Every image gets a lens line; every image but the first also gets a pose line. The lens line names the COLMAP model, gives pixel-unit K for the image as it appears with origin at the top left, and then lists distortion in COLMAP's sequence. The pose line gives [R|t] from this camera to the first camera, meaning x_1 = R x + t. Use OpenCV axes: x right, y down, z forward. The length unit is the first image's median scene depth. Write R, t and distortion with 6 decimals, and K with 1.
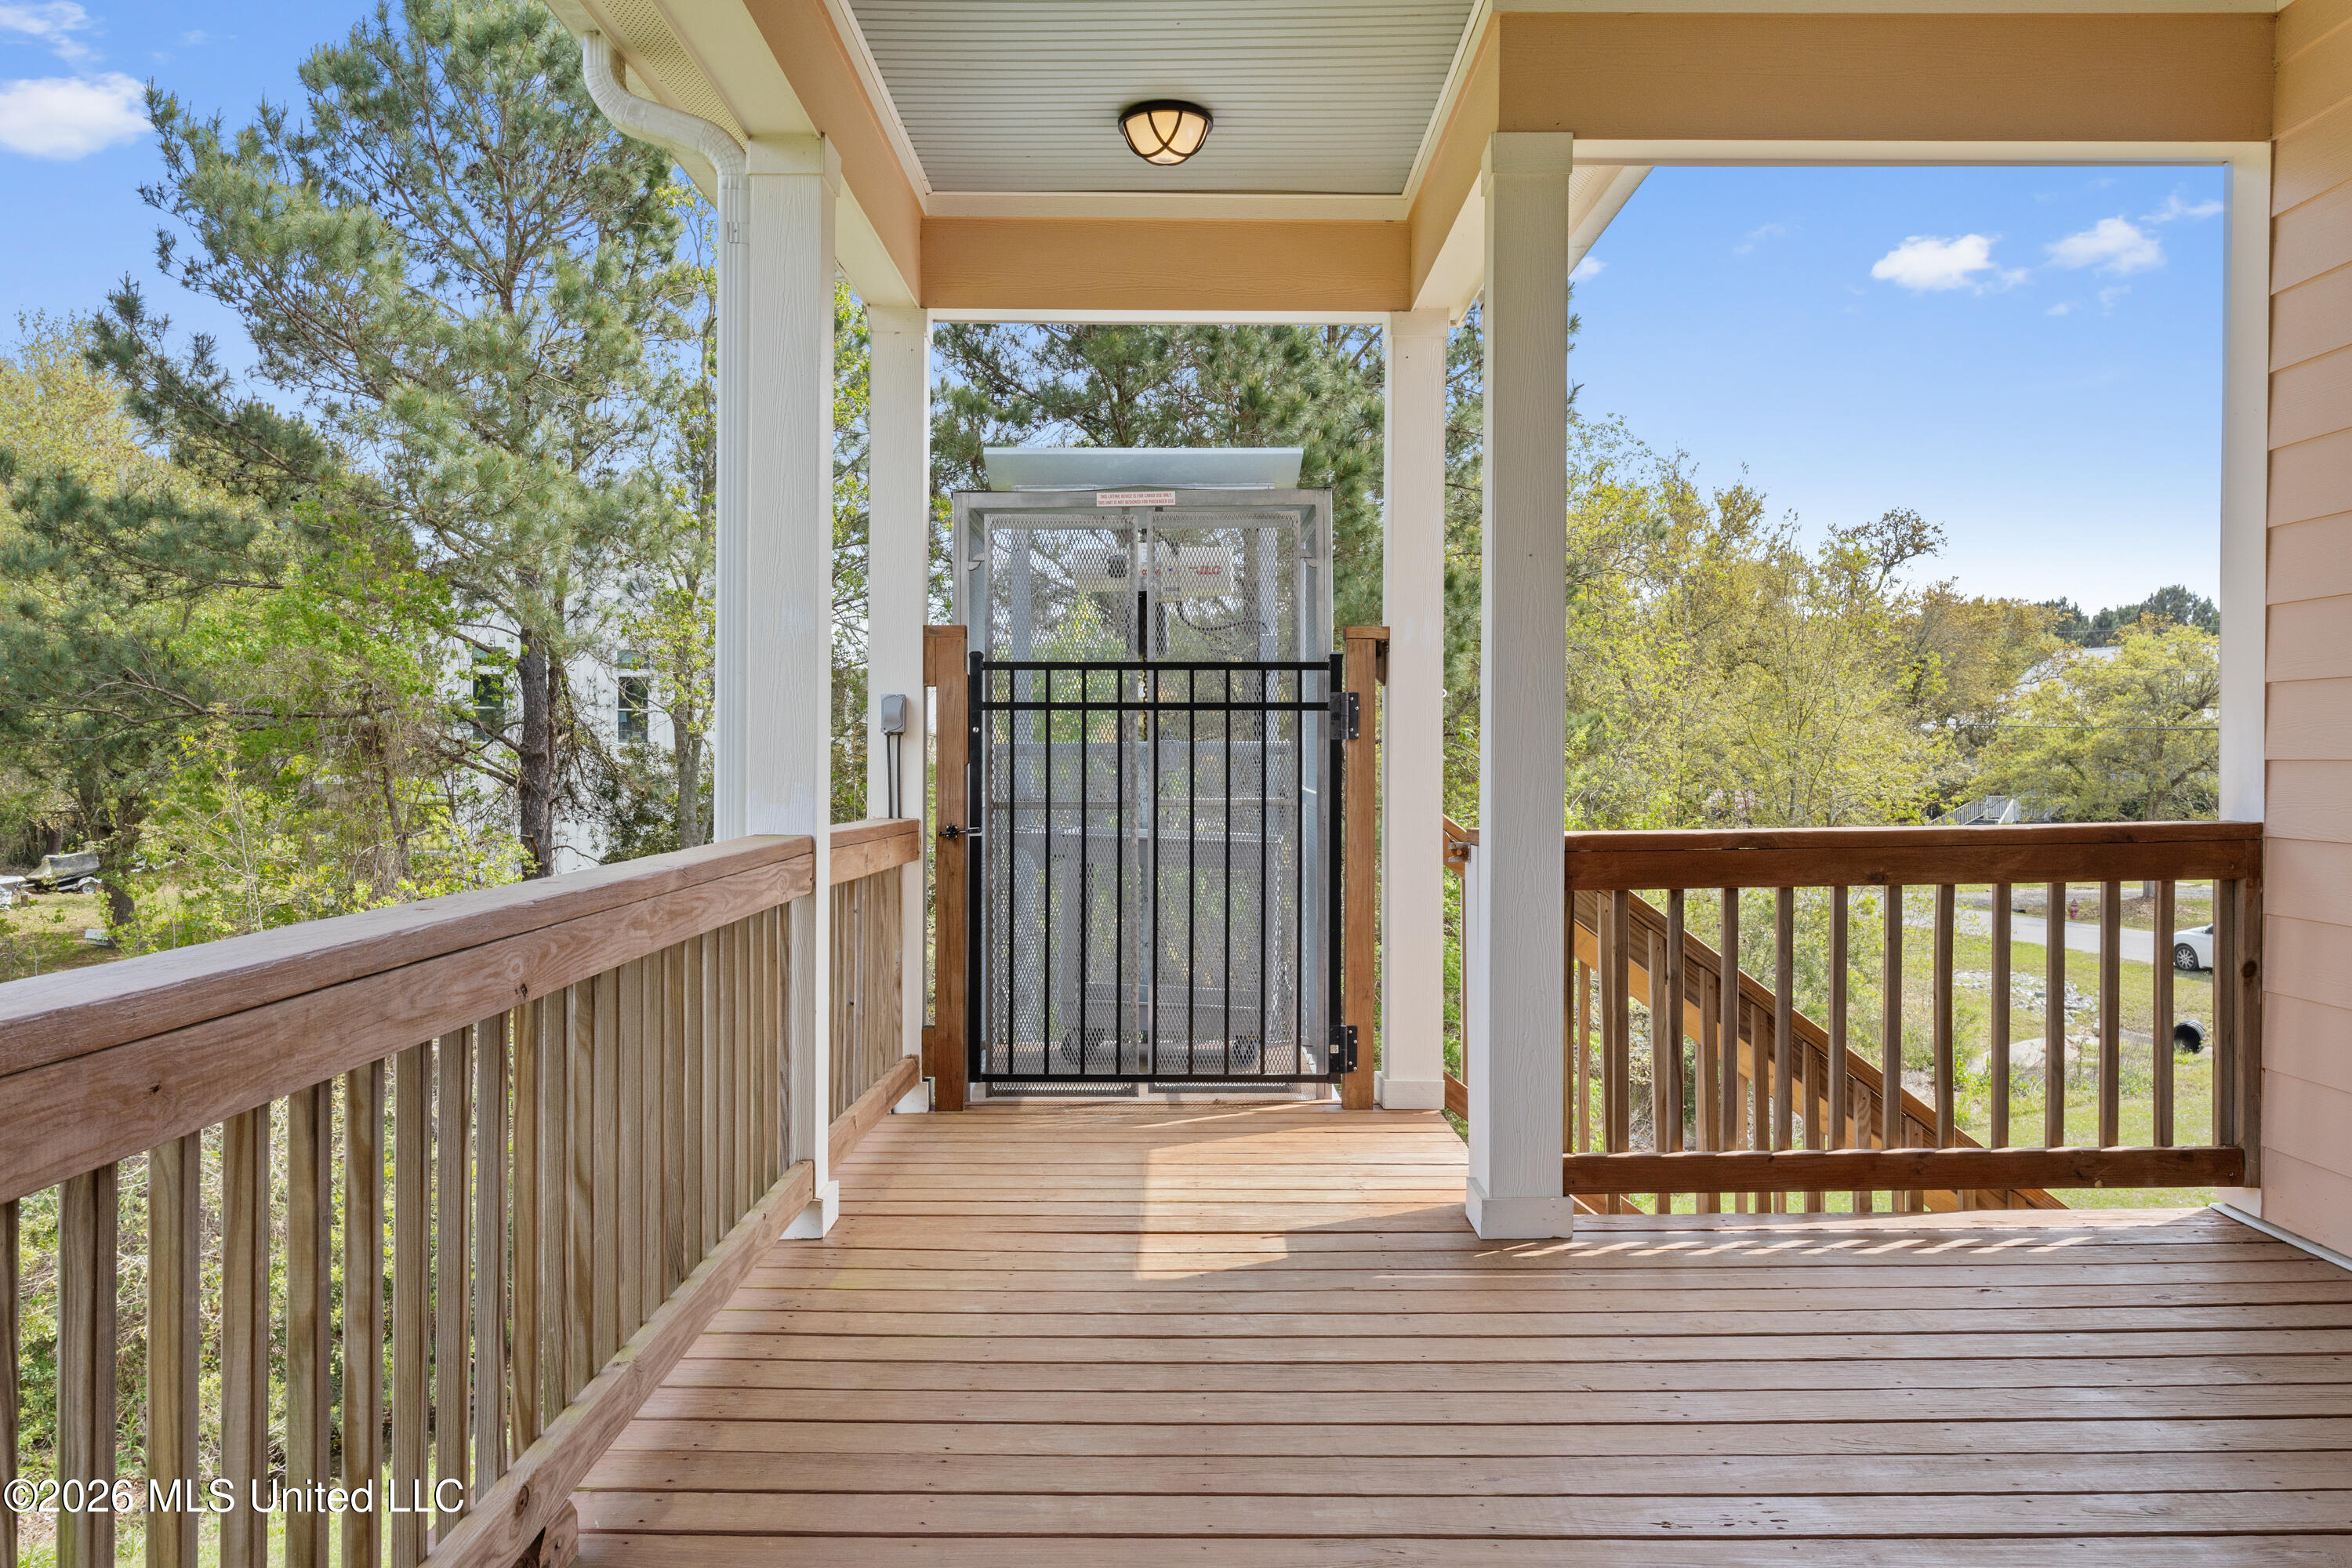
lens RADIAL K [[1871.4, 0, 1170.2], [0, 1871.4, 733.1], [0, 0, 1]] dist [-0.012610, -0.005225]
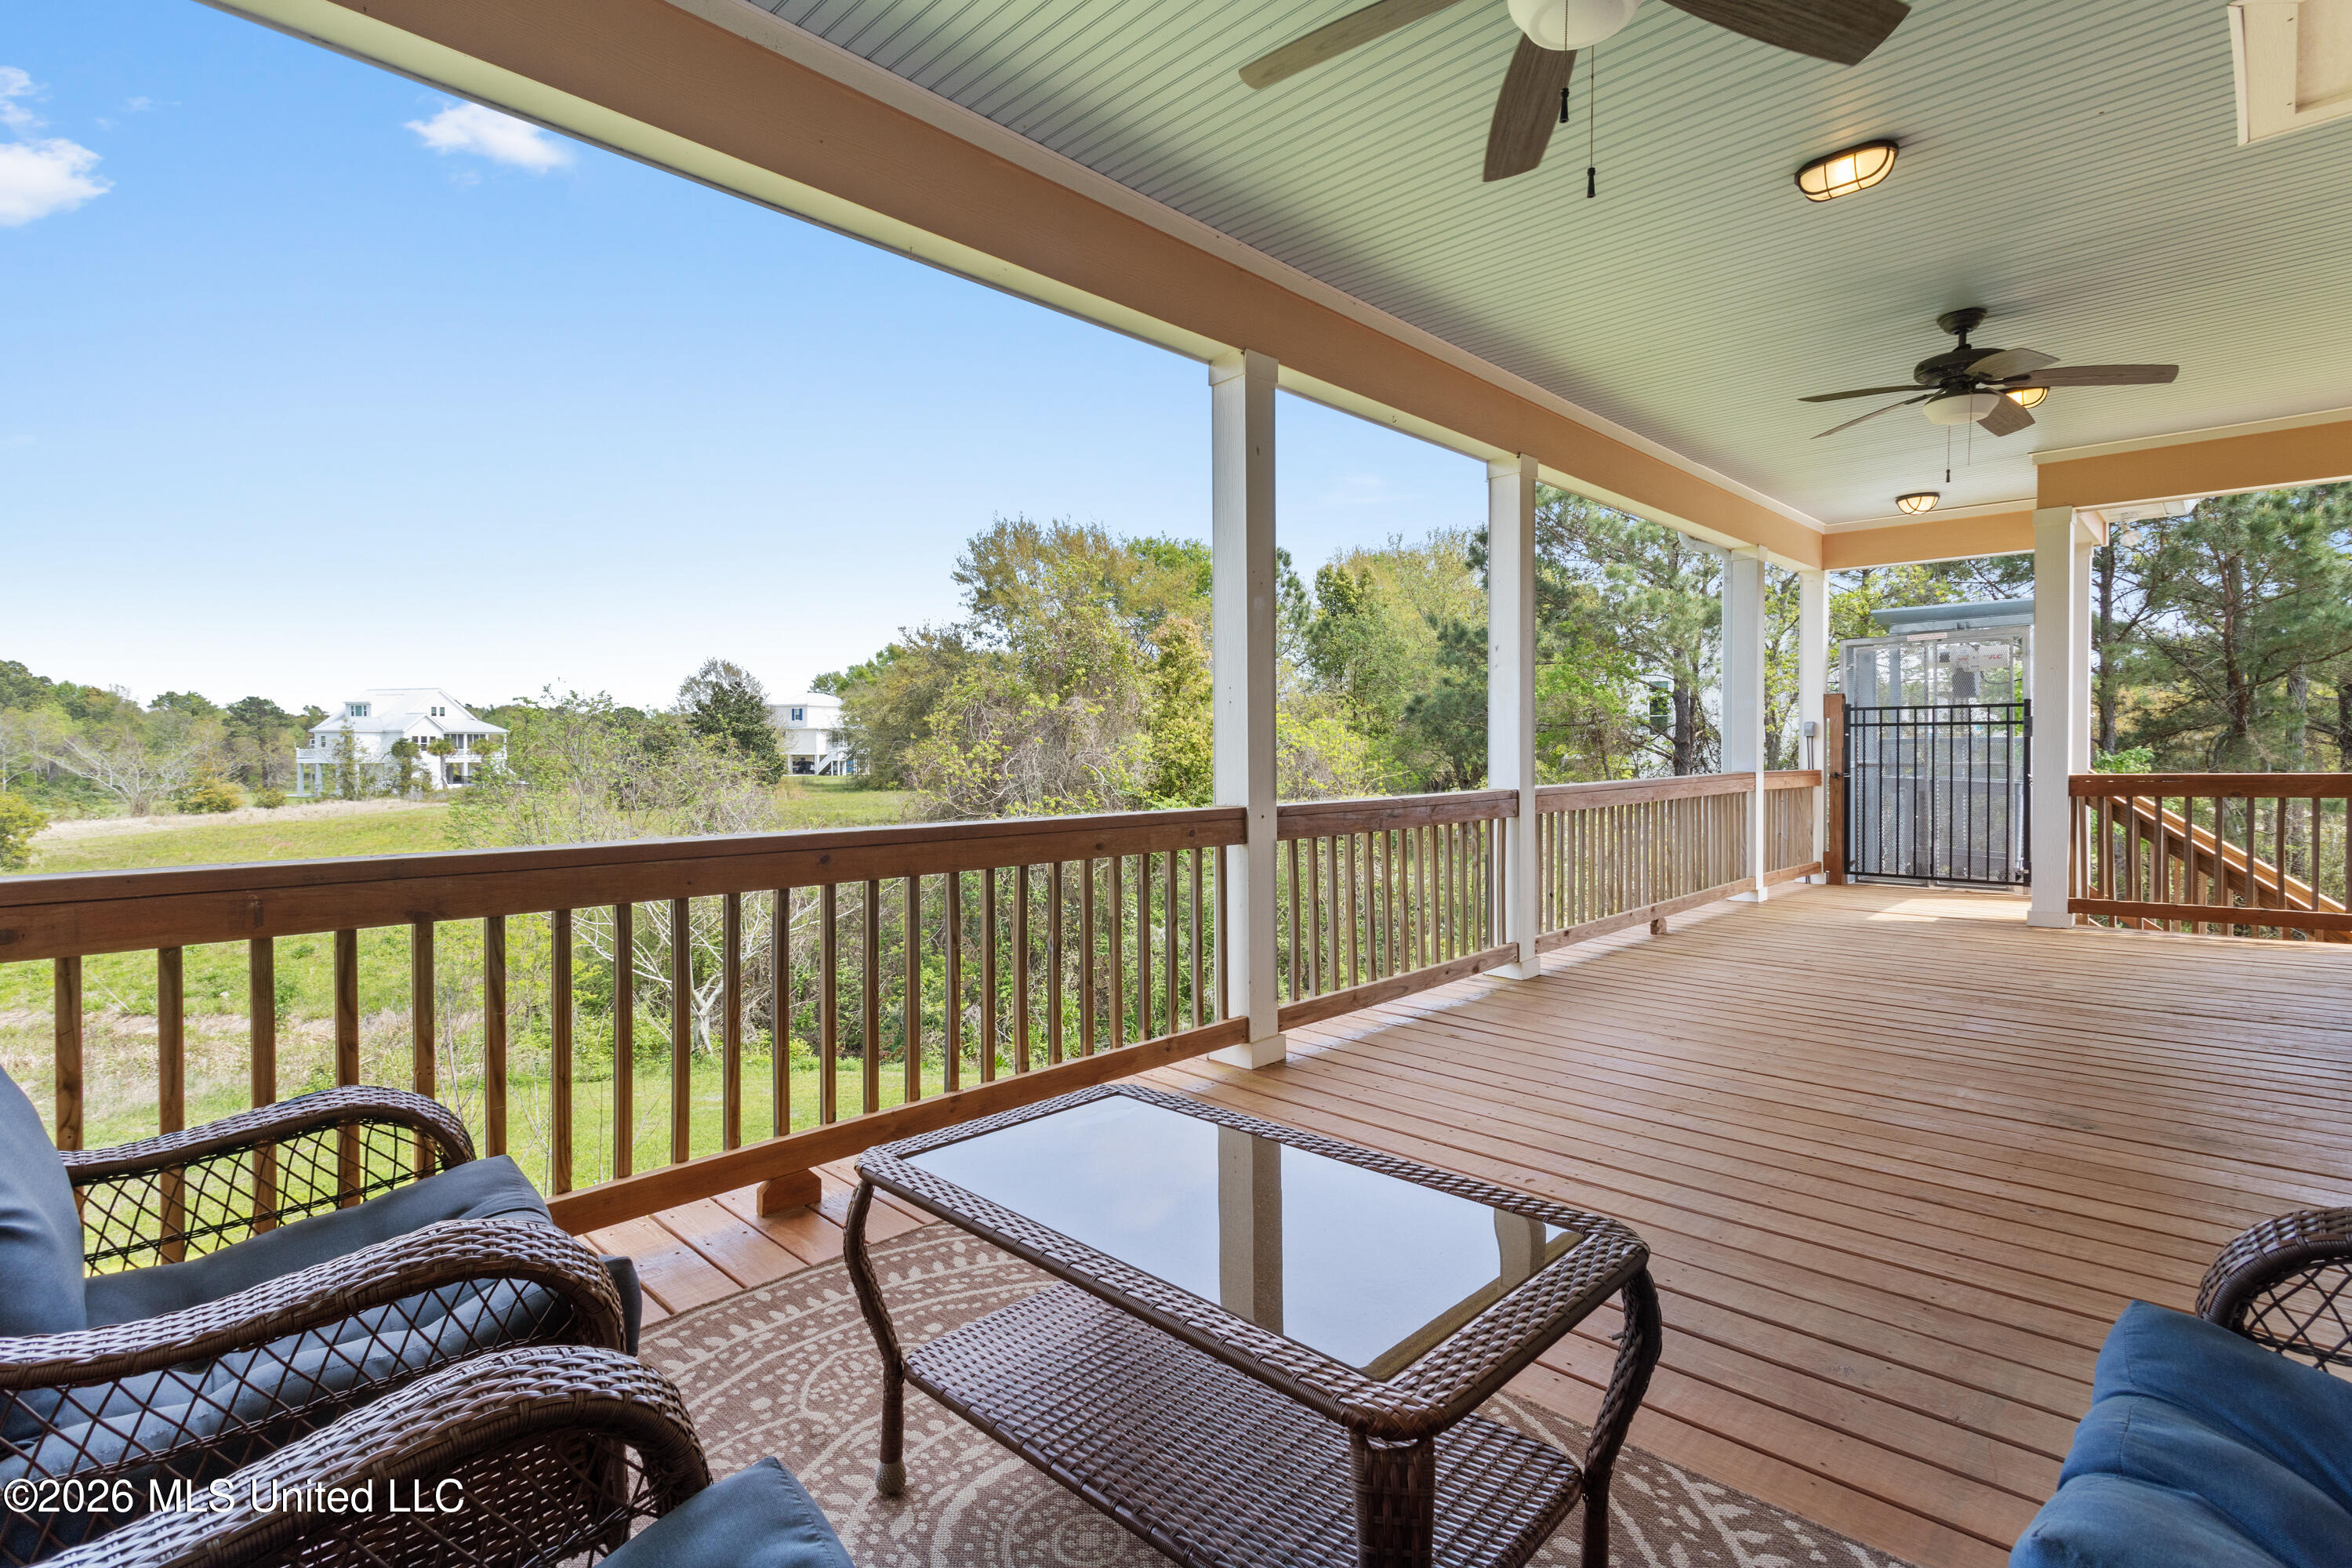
lens RADIAL K [[1107.8, 0, 1165.8], [0, 1107.8, 767.7], [0, 0, 1]] dist [-0.000268, 0.001403]
pose [[0.717940, 0.005363, -0.696084, 0.076336], [0.018766, 0.999458, 0.027055, -0.004120], [0.695852, -0.032486, 0.717450, -0.196296]]
